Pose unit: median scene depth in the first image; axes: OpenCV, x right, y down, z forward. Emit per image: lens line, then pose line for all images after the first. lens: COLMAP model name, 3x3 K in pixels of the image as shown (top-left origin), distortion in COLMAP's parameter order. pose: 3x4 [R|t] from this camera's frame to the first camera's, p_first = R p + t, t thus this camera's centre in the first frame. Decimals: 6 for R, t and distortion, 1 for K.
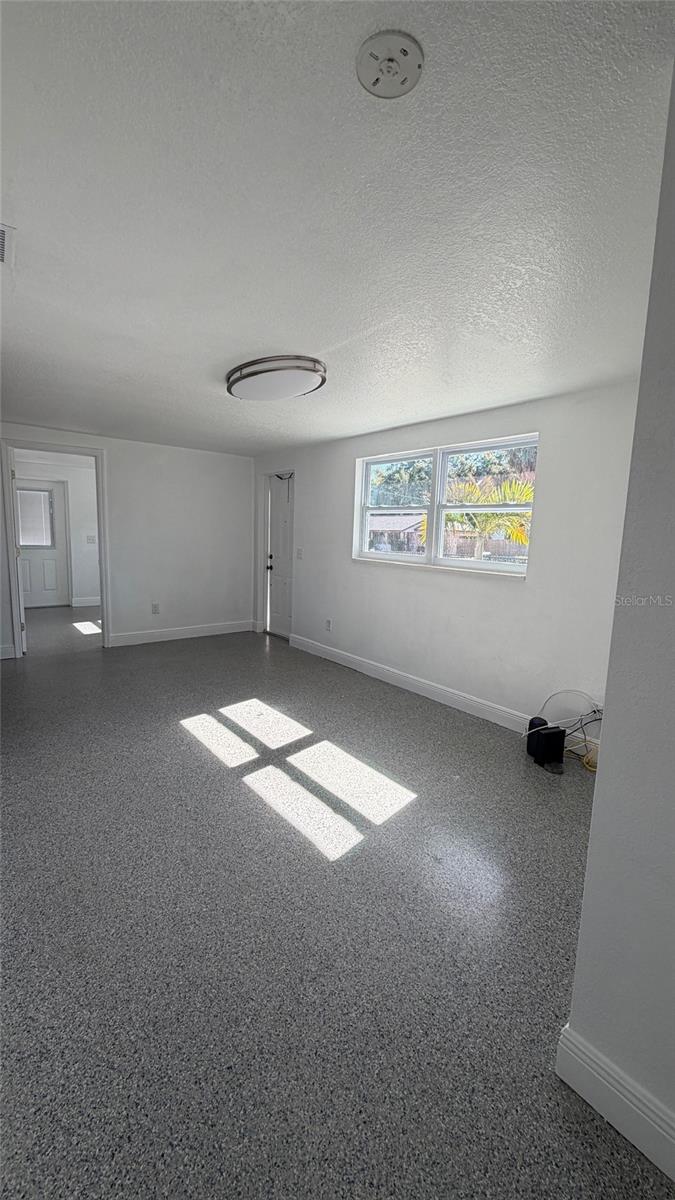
lens RADIAL K [[478.5, 0, 338.2], [0, 478.5, 596.2], [0, 0, 1]] dist [-0.000591, 0.000436]
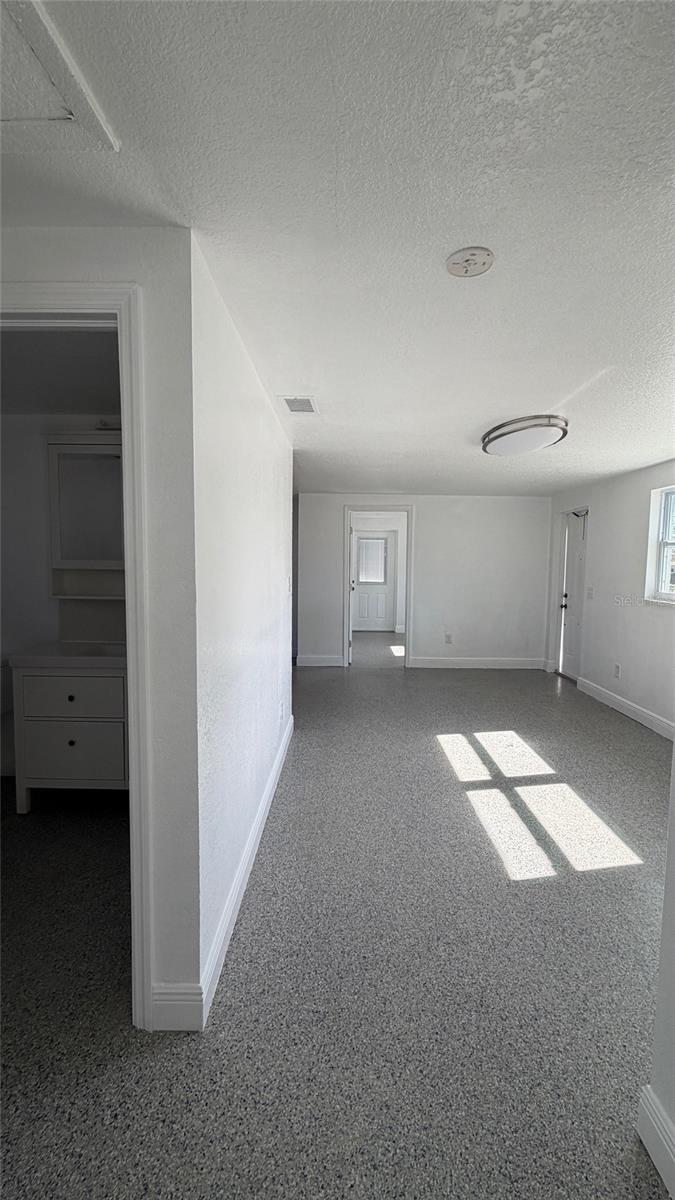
lens RADIAL K [[478.5, 0, 338.2], [0, 478.5, 596.2], [0, 0, 1]] dist [-0.000591, 0.000436]
pose [[0.777585, 0.024608, -0.628297, 0.198769], [-0.071885, 0.996161, -0.049950, 0.001792], [0.624656, 0.084005, 0.776369, -0.079814]]
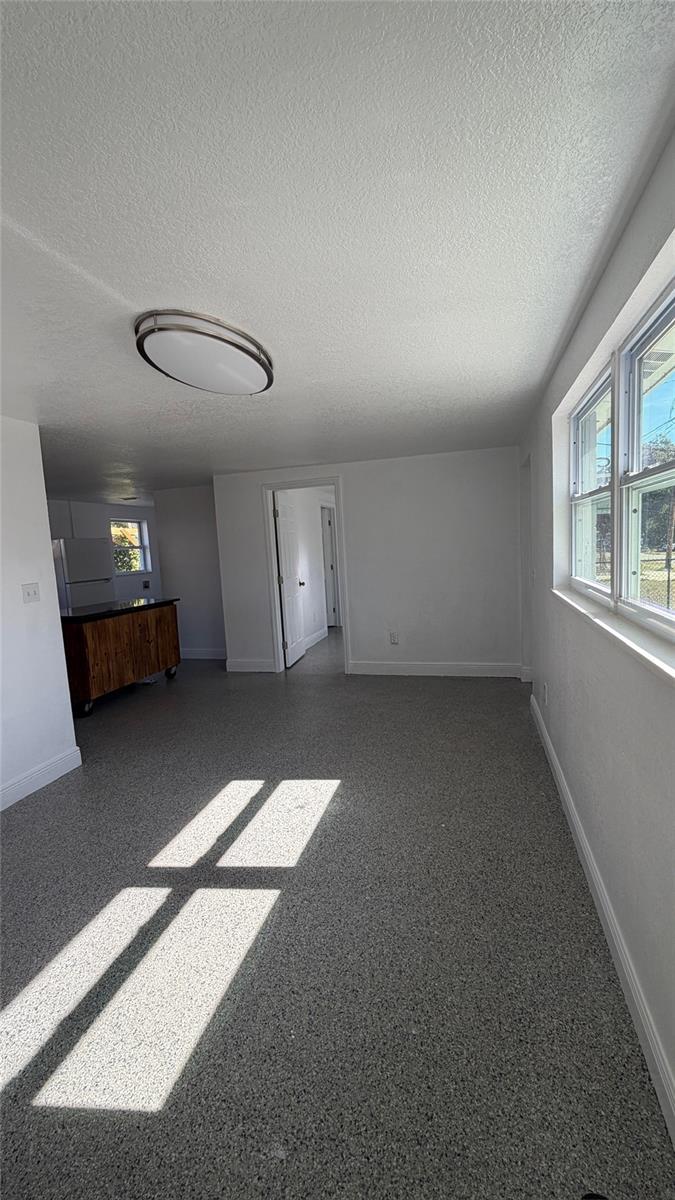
lens RADIAL K [[478.5, 0, 338.2], [0, 478.5, 596.2], [0, 0, 1]] dist [-0.000591, 0.000436]
pose [[0.584579, 0.022589, -0.811022, 0.471013], [-0.036300, 0.999340, 0.001670, -0.084107], [0.810524, 0.028464, 0.585013, 0.610064]]
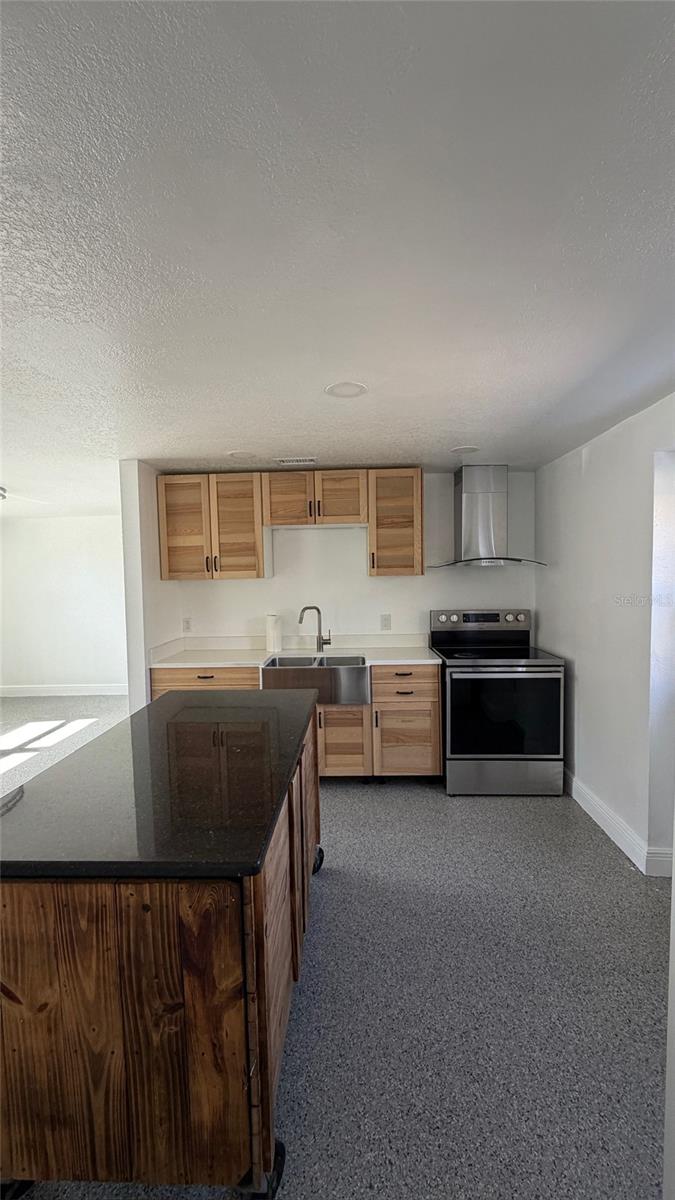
lens RADIAL K [[478.5, 0, 338.2], [0, 478.5, 596.2], [0, 0, 1]] dist [-0.000591, 0.000436]
pose [[-0.759558, -0.048591, 0.648622, -1.503830], [0.084029, 0.981519, 0.171930, -0.244637], [-0.644989, 0.185094, -0.741437, 1.126272]]
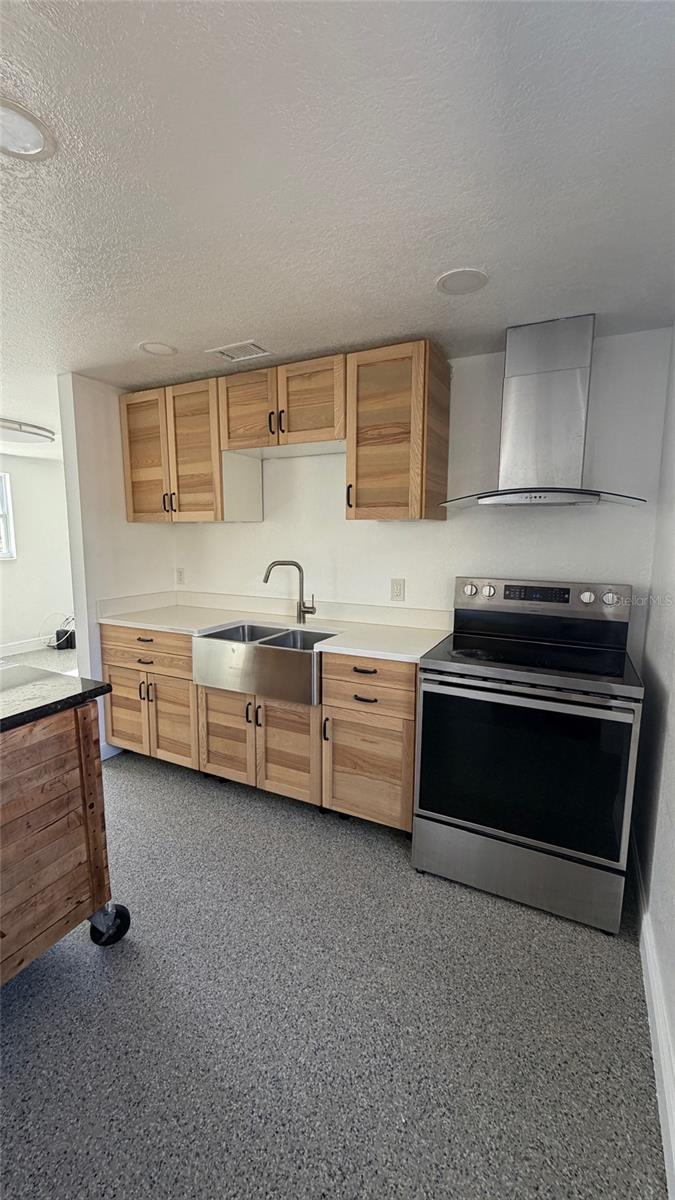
lens RADIAL K [[478.5, 0, 338.2], [0, 478.5, 596.2], [0, 0, 1]] dist [-0.000591, 0.000436]
pose [[-0.422662, -0.152766, 0.893320, -1.517274], [0.106869, 0.970413, 0.216513, -0.150540], [-0.899965, 0.186980, -0.393830, 0.628646]]
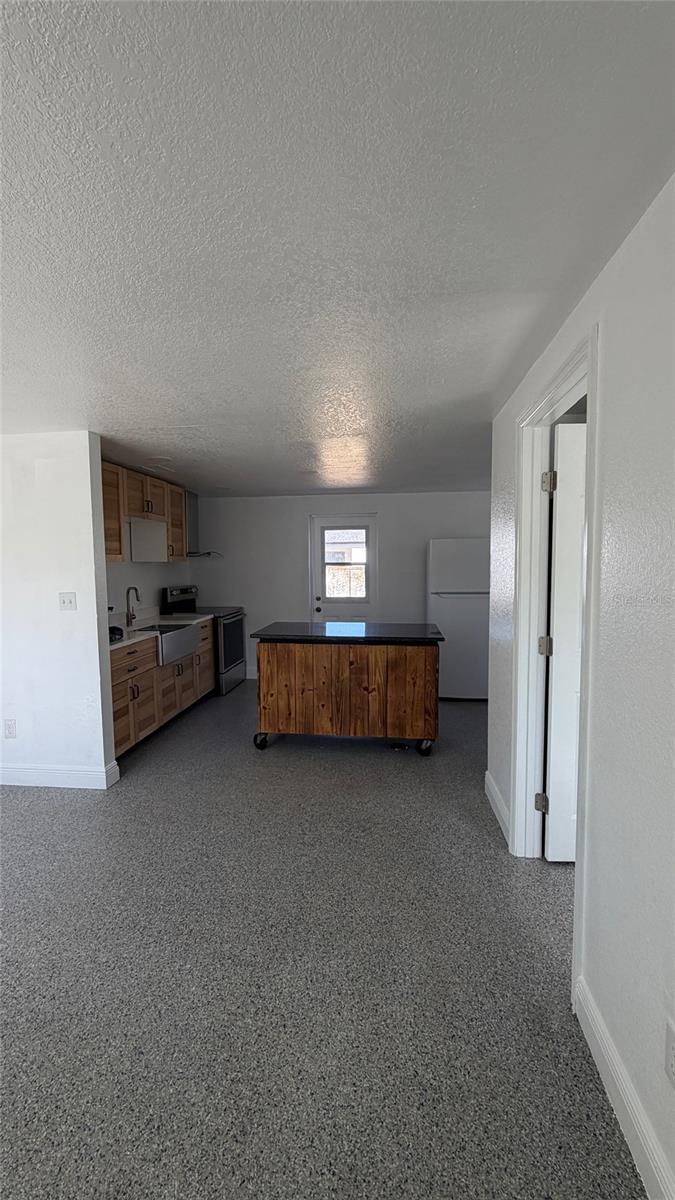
lens RADIAL K [[478.5, 0, 338.2], [0, 478.5, 596.2], [0, 0, 1]] dist [-0.000591, 0.000436]
pose [[-0.703990, 0.026400, -0.709719, -0.273836], [-0.107799, 0.983758, 0.143522, -0.258571], [0.701981, 0.177545, -0.689711, 1.620756]]
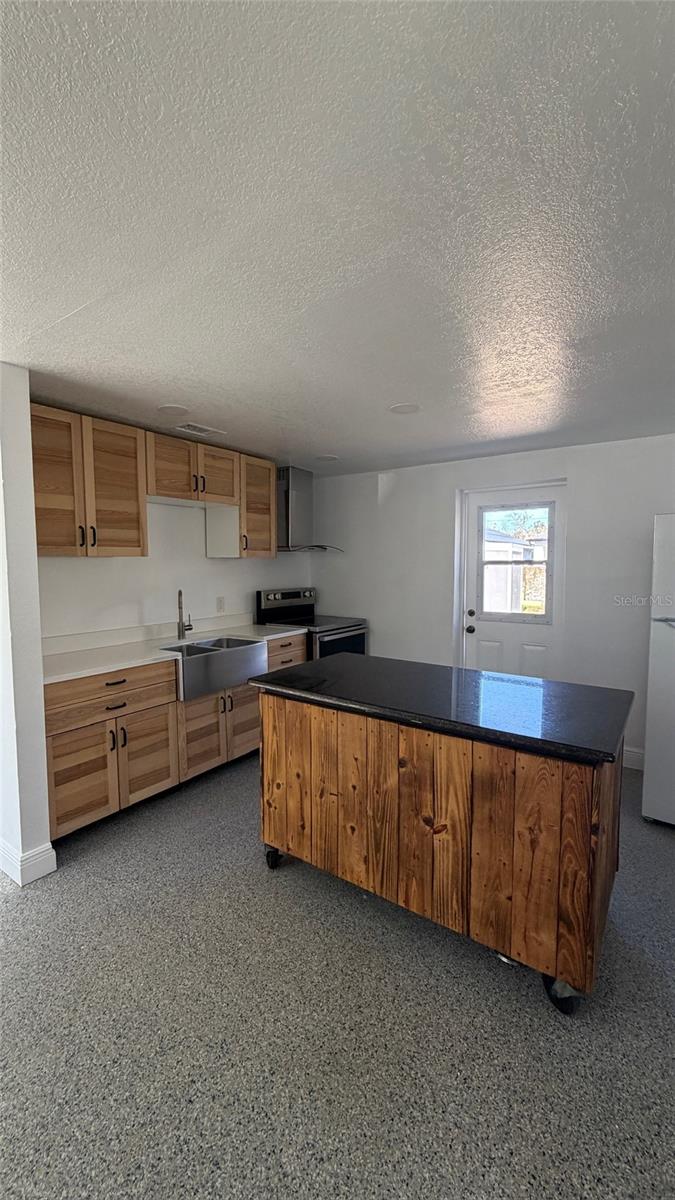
lens RADIAL K [[478.5, 0, 338.2], [0, 478.5, 596.2], [0, 0, 1]] dist [-0.000591, 0.000436]
pose [[-0.957005, -0.007154, -0.289982, -0.802116], [-0.064844, 0.979673, 0.189833, -0.236479], [0.282729, 0.200475, -0.938016, 1.379903]]
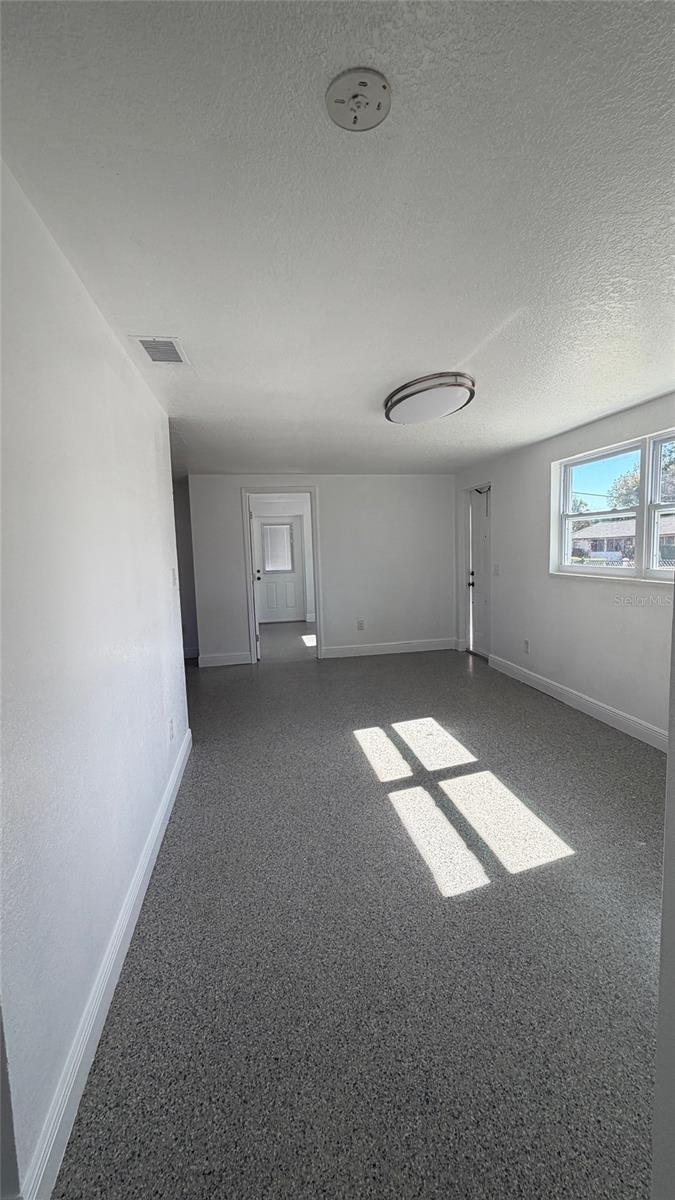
lens RADIAL K [[478.5, 0, 338.2], [0, 478.5, 596.2], [0, 0, 1]] dist [-0.000591, 0.000436]
pose [[0.879400, -0.011797, -0.475937, 0.145852], [-0.004130, 0.999466, -0.032405, -0.006234], [0.476065, 0.030463, 0.878882, 0.031611]]
